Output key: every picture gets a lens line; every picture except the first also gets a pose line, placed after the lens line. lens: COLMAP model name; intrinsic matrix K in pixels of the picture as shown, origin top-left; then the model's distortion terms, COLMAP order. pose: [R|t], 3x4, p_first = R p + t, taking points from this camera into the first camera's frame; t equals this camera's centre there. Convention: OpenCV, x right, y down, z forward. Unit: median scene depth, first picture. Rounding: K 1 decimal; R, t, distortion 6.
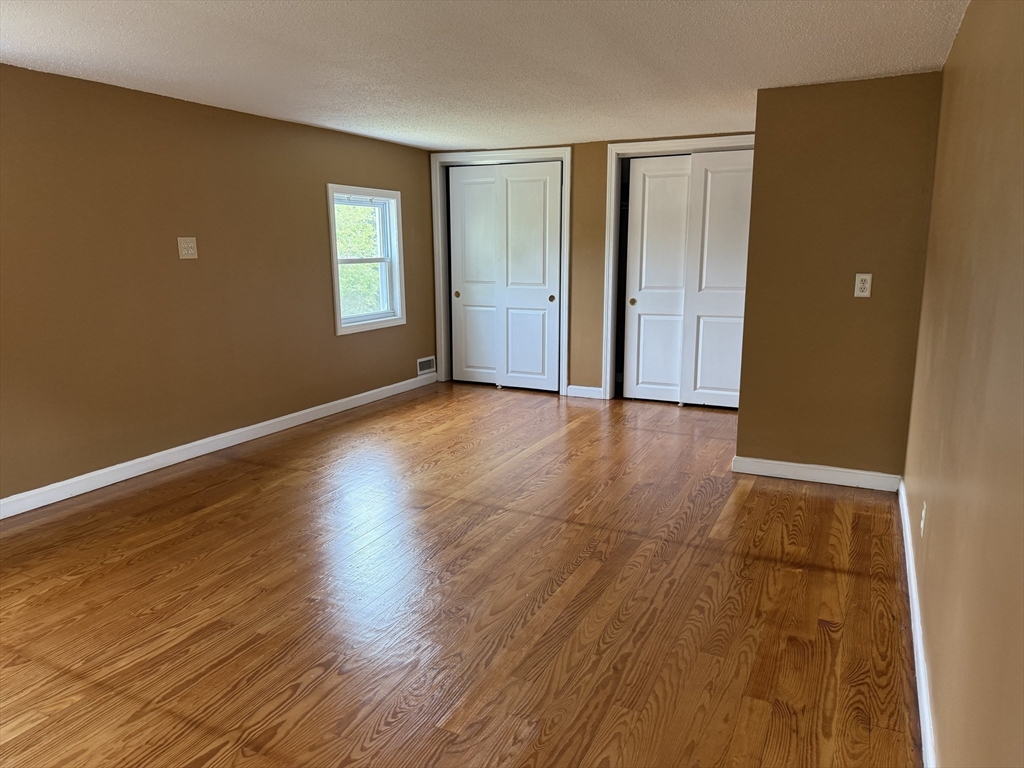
lens RADIAL K [[718.6, 0, 511.0], [0, 718.6, 400.4], [0, 0, 1]] dist [0.108075, -0.134413]
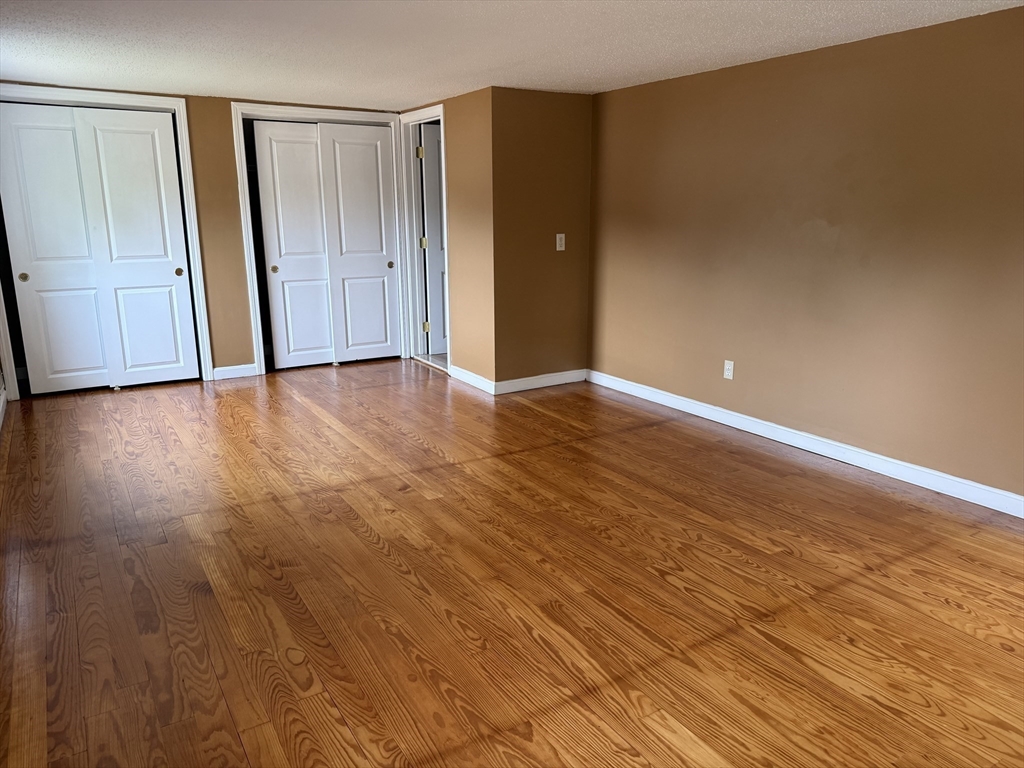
lens RADIAL K [[720.2, 0, 512.0], [0, 720.2, 384.0], [0, 0, 1]] dist [0.118847, -0.197834]
pose [[0.517815, -0.198232, 0.832209, -0.584732], [0.179979, 0.976255, 0.120558, -0.053747], [-0.836346, 0.087353, 0.541197, 0.248274]]
